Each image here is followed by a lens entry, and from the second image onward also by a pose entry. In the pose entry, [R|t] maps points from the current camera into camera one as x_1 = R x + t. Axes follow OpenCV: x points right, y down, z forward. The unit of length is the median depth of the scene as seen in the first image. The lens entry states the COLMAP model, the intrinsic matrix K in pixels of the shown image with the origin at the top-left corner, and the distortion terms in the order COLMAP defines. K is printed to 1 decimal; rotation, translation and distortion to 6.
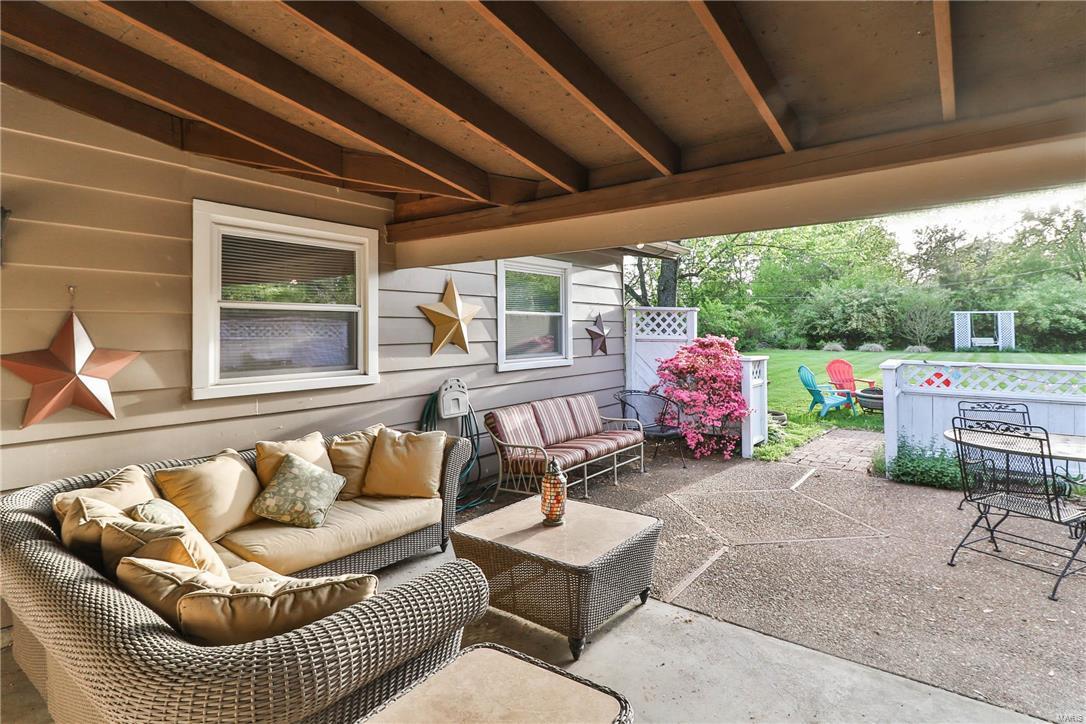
lens RADIAL K [[579.1, 0, 551.5], [0, 579.1, 353.4], [0, 0, 1]] dist [0.030162, -0.019985]
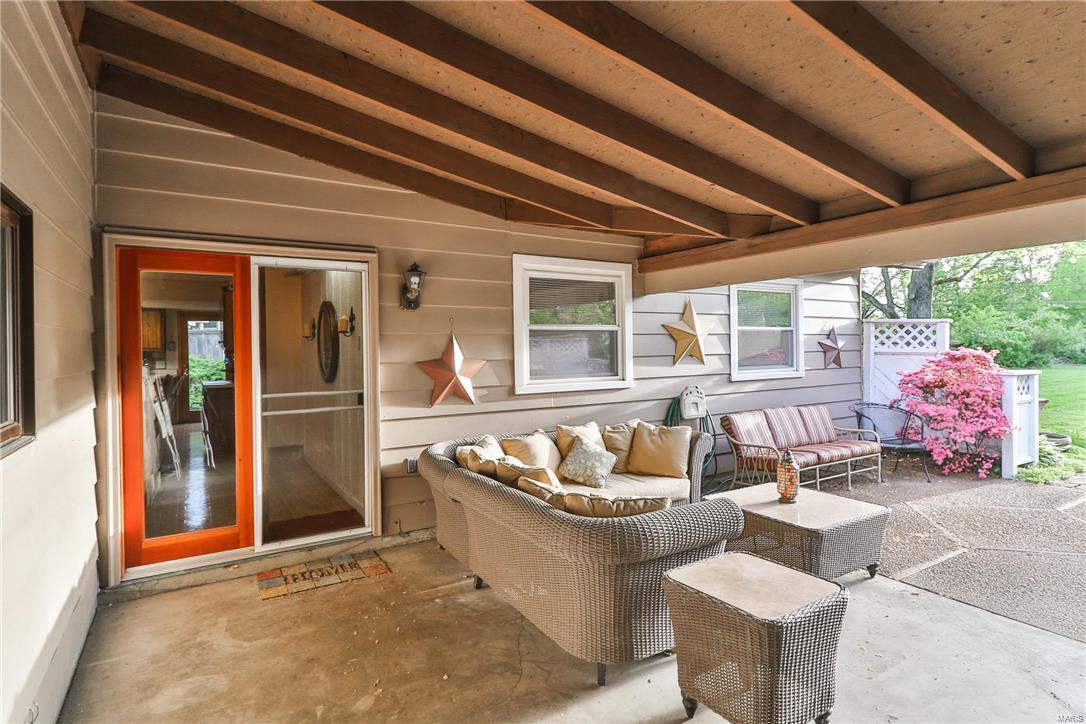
lens RADIAL K [[579.1, 0, 551.5], [0, 579.1, 353.4], [0, 0, 1]] dist [0.030162, -0.019985]
pose [[0.931354, -0.001662, -0.364110, -0.008124], [-0.007566, 0.999685, -0.023915, 0.008713], [0.364035, 0.025028, 0.931049, -0.206662]]
